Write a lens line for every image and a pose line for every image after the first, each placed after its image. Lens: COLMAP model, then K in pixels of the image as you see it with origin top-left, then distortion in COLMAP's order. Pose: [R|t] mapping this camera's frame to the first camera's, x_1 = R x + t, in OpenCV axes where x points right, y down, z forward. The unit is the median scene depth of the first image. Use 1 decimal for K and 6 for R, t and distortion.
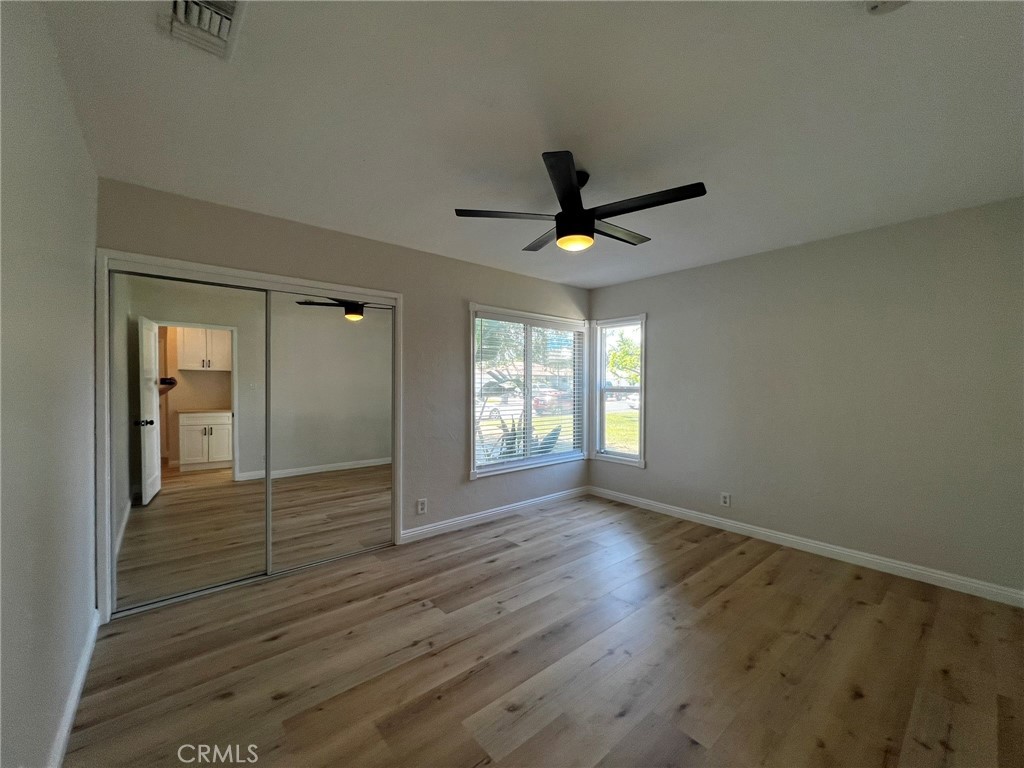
lens RADIAL K [[409.3, 0, 513.8], [0, 409.3, 388.1], [0, 0, 1]] dist [-0.000644, 0.000426]
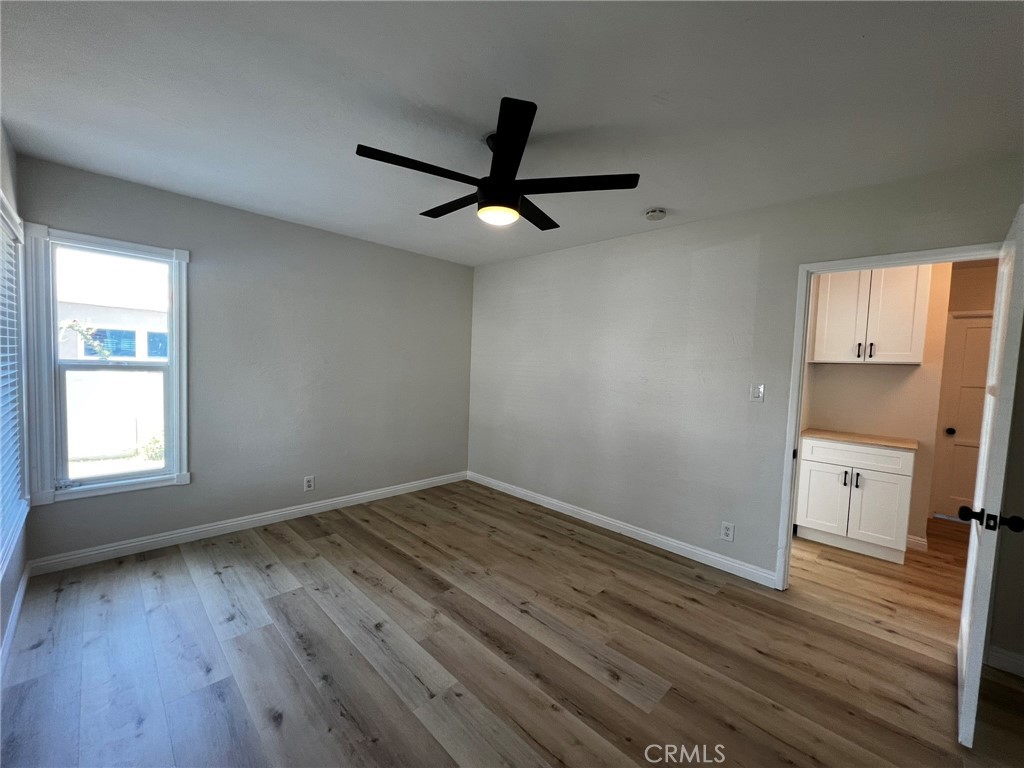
lens RADIAL K [[409.3, 0, 513.8], [0, 409.3, 388.1], [0, 0, 1]] dist [-0.000644, 0.000426]
pose [[-0.089299, -0.066631, 0.993774, -0.600378], [-0.028302, 0.997527, 0.064340, -0.029585], [-0.995603, -0.022380, -0.090964, 0.818896]]
